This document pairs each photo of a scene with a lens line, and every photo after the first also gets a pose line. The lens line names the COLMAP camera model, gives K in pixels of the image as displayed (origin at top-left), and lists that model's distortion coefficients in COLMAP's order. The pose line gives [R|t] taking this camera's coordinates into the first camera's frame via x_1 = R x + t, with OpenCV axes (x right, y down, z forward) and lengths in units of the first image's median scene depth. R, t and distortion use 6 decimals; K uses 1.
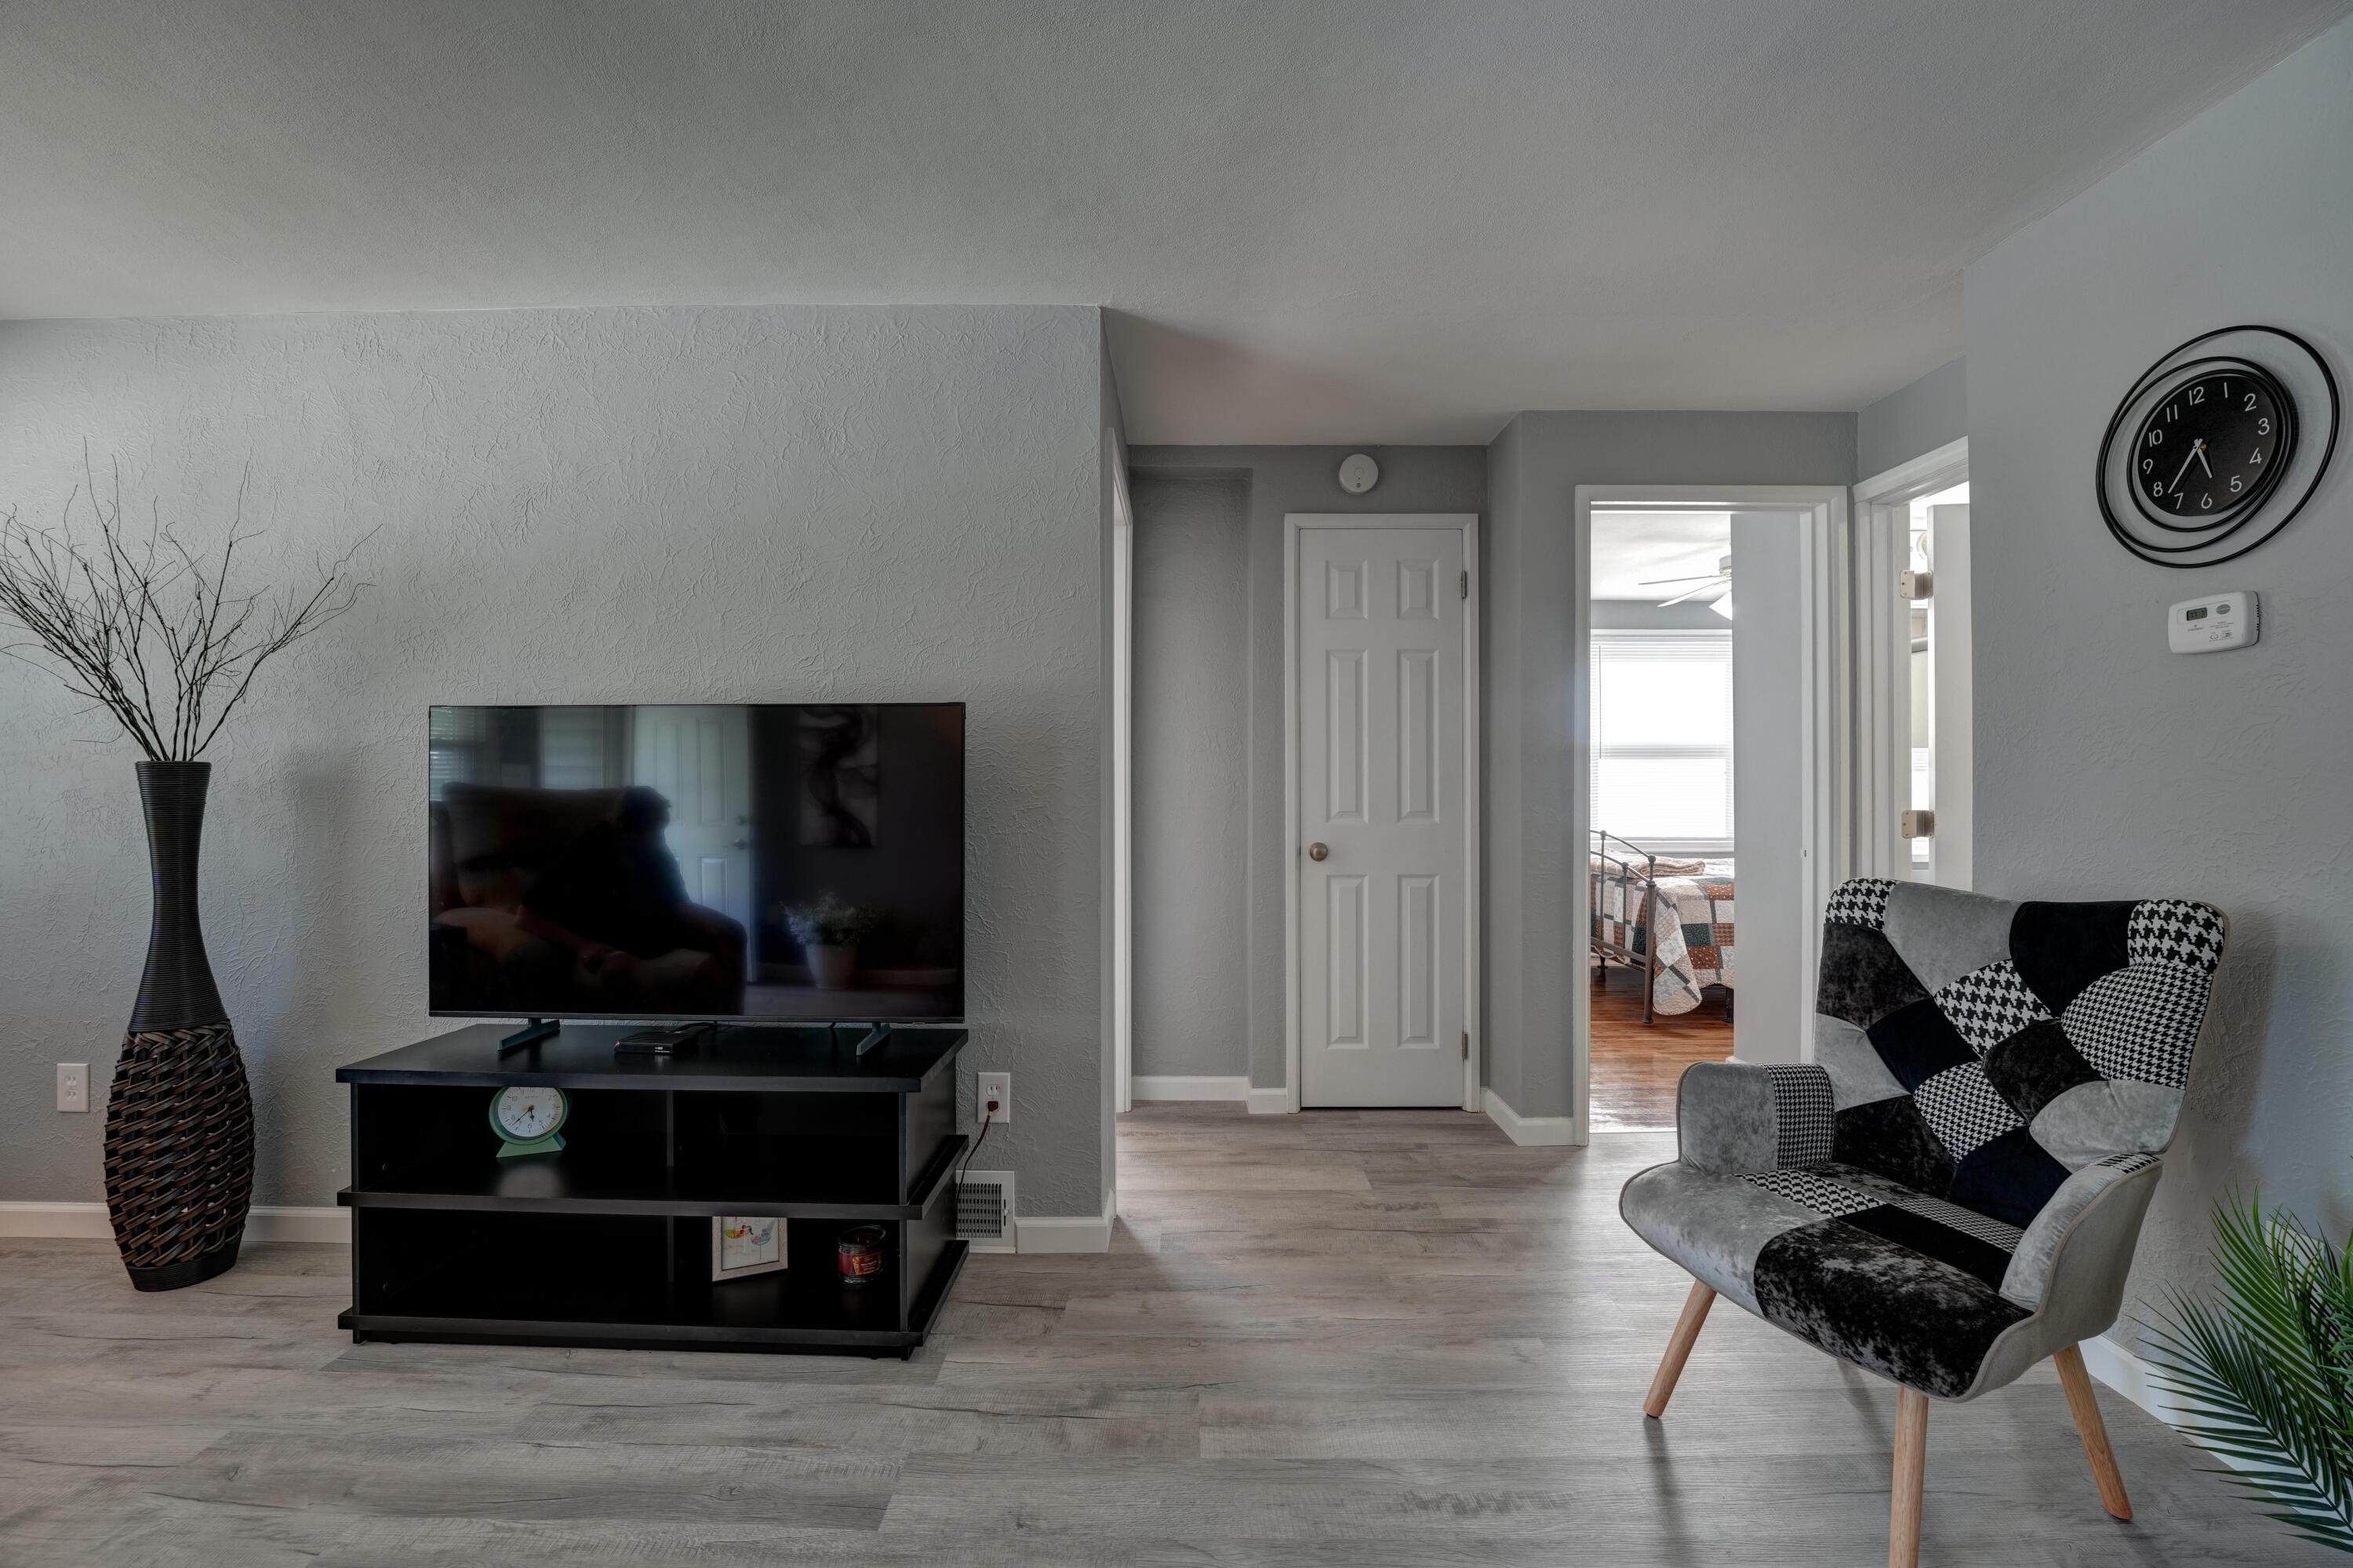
lens RADIAL K [[964.0, 0, 1185.5], [0, 964.0, 779.3], [0, 0, 1]] dist [-0.023652, 0.000215]
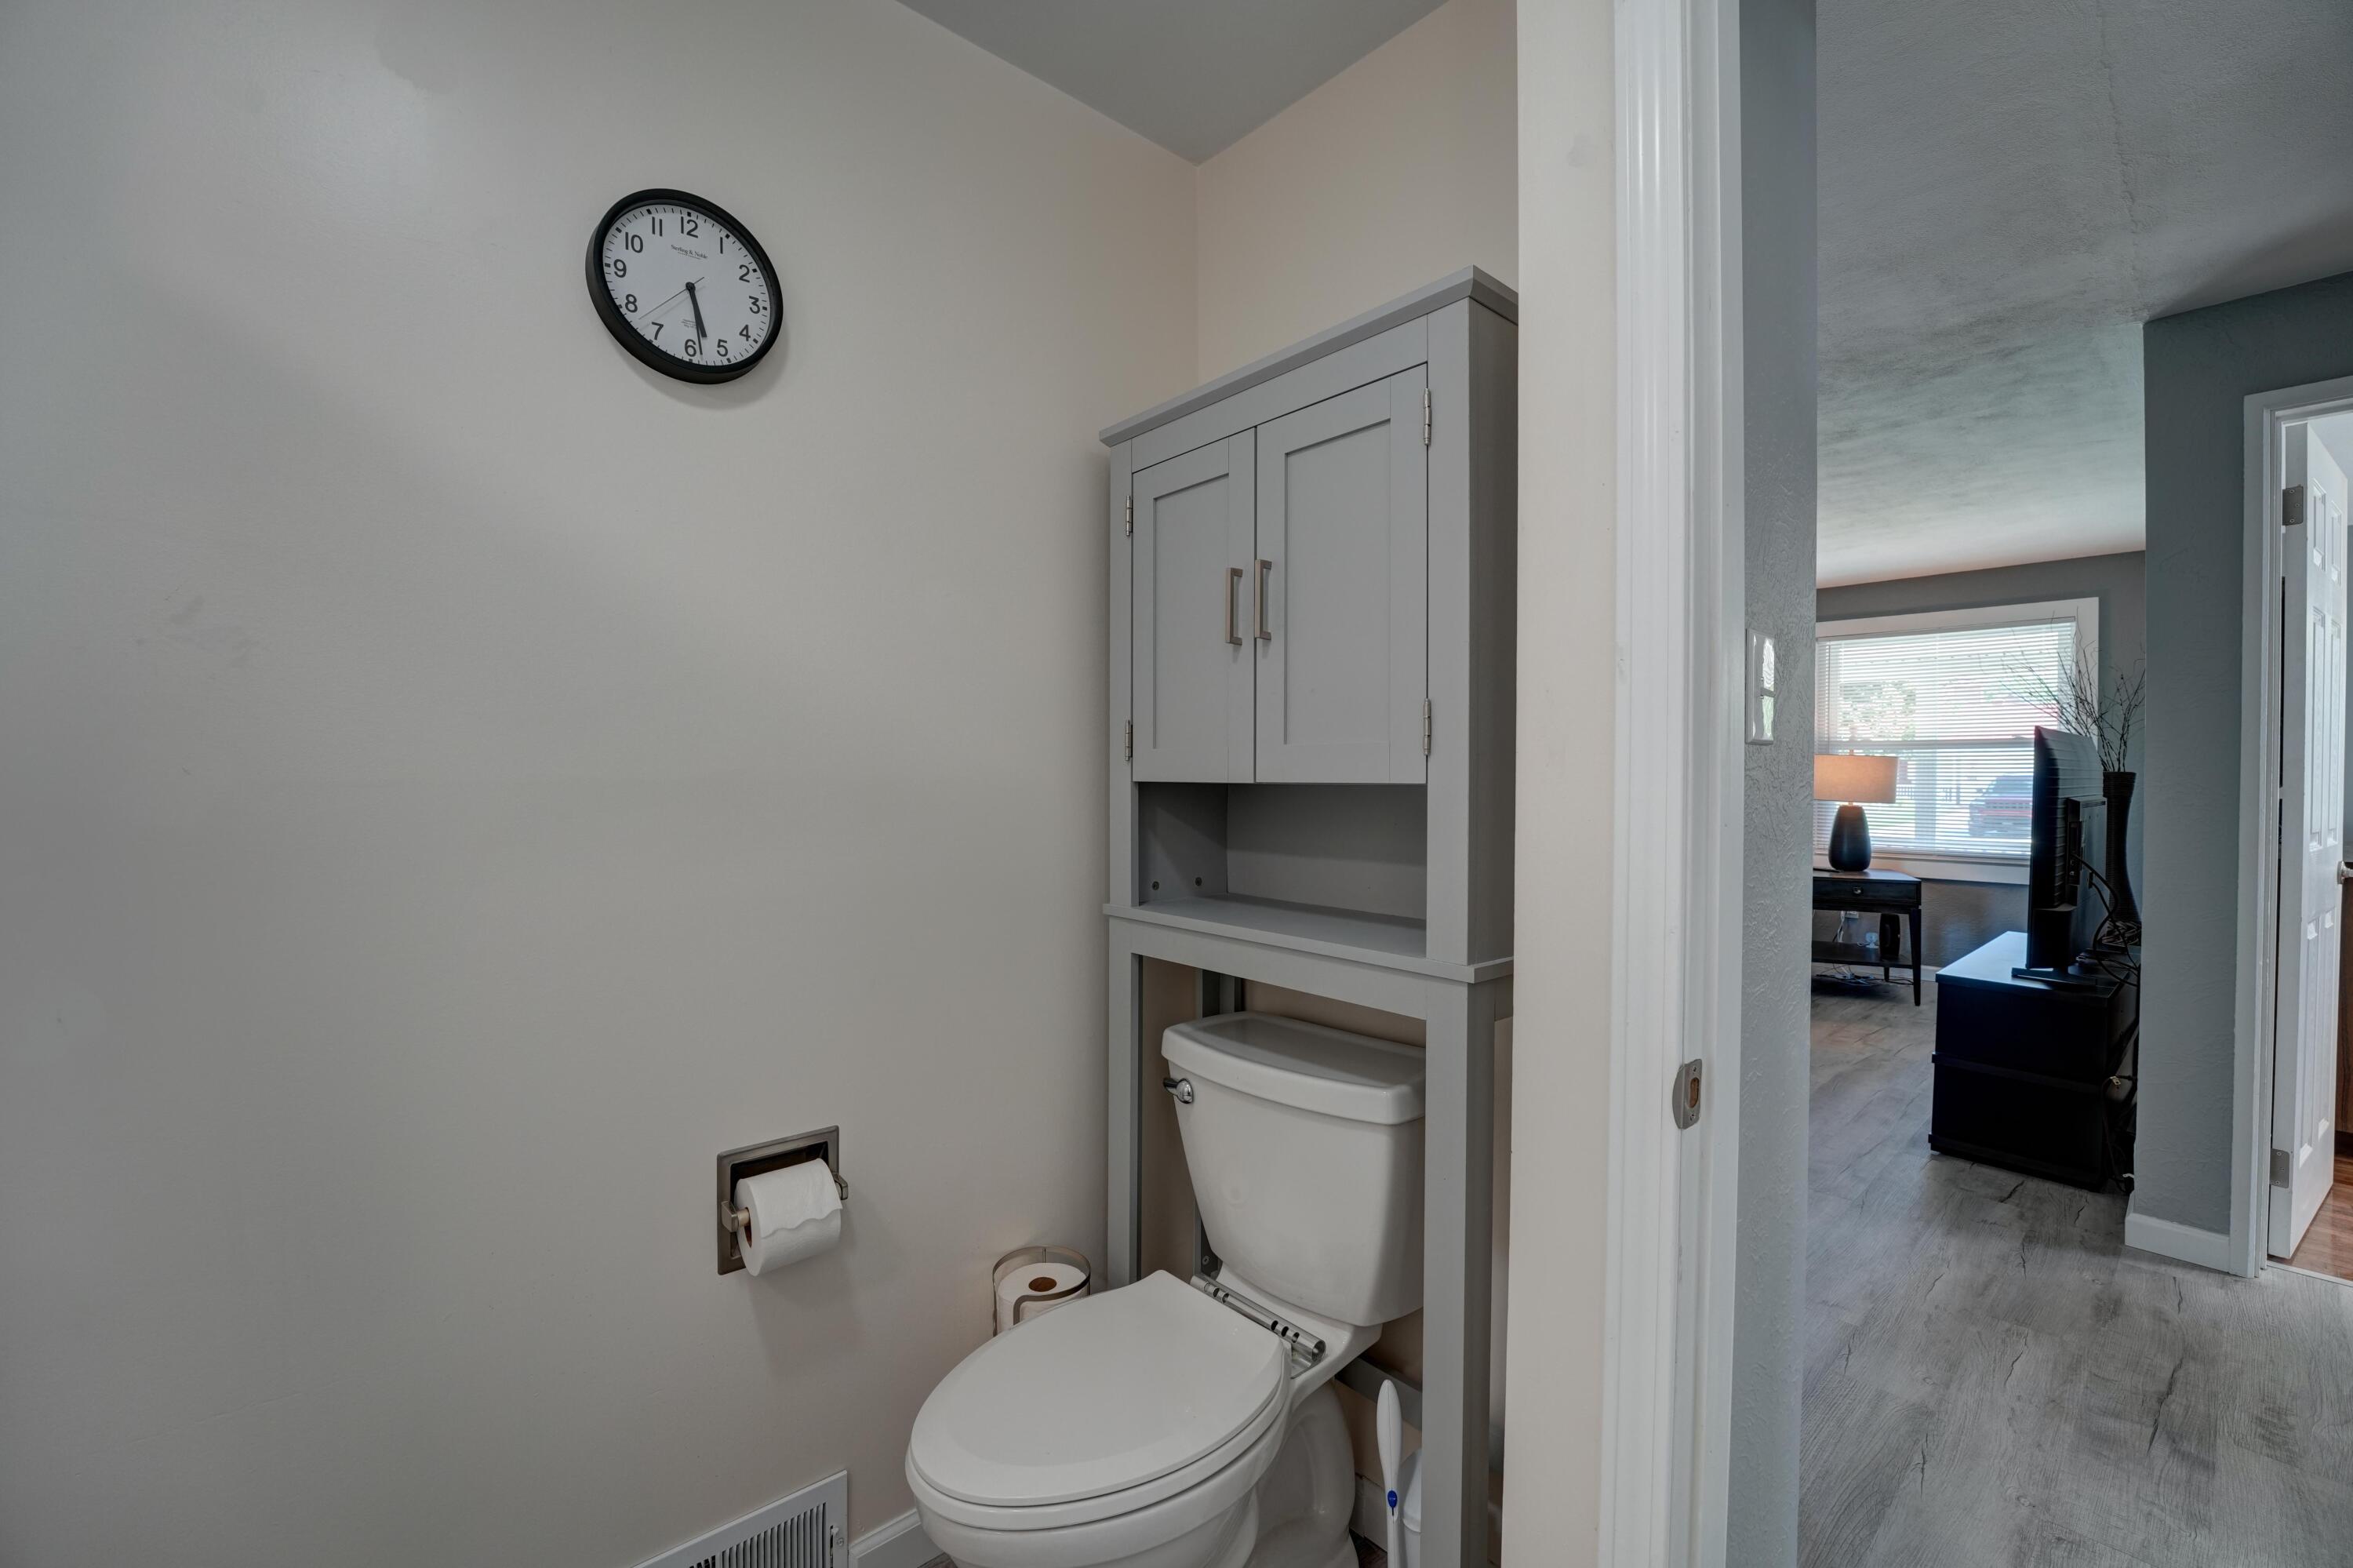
lens RADIAL K [[949.5, 0, 1162.6], [0, 949.5, 772.5], [0, 0, 1]] dist [-0.022516, -0.000302]
pose [[-0.762024, -0.001143, -0.647547, 1.645630], [-0.002902, 0.999994, 0.001650, -0.018267], [0.647542, 0.003137, -0.762024, 1.313356]]
